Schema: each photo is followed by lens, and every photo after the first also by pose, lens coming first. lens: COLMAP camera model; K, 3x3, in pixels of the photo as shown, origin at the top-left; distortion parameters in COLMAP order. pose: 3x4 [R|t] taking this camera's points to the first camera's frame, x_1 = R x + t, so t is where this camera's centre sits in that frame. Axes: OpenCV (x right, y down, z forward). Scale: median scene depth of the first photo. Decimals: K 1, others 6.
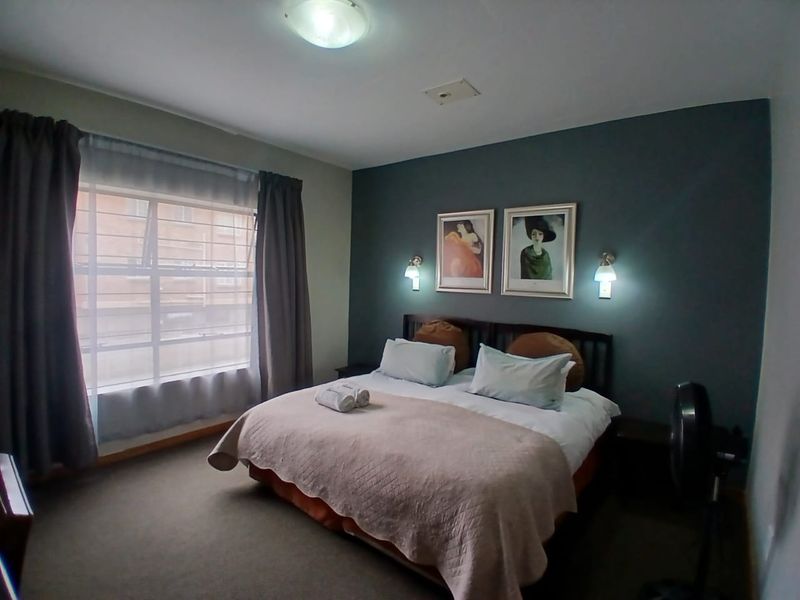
lens RADIAL K [[400.2, 0, 395.7], [0, 400.2, 304.7], [0, 0, 1]] dist [0.011326, -0.045026]
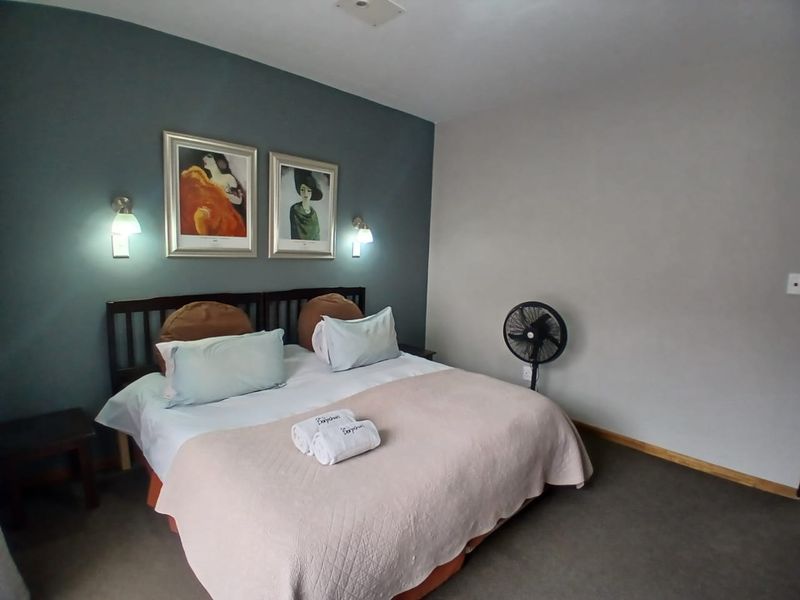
lens RADIAL K [[400.2, 0, 395.7], [0, 400.2, 304.7], [0, 0, 1]] dist [0.011326, -0.045026]
pose [[0.158729, -0.159057, 0.974426, -0.550165], [0.041991, 0.987133, 0.154291, -0.048353], [-0.986429, 0.016427, 0.163366, 0.636220]]
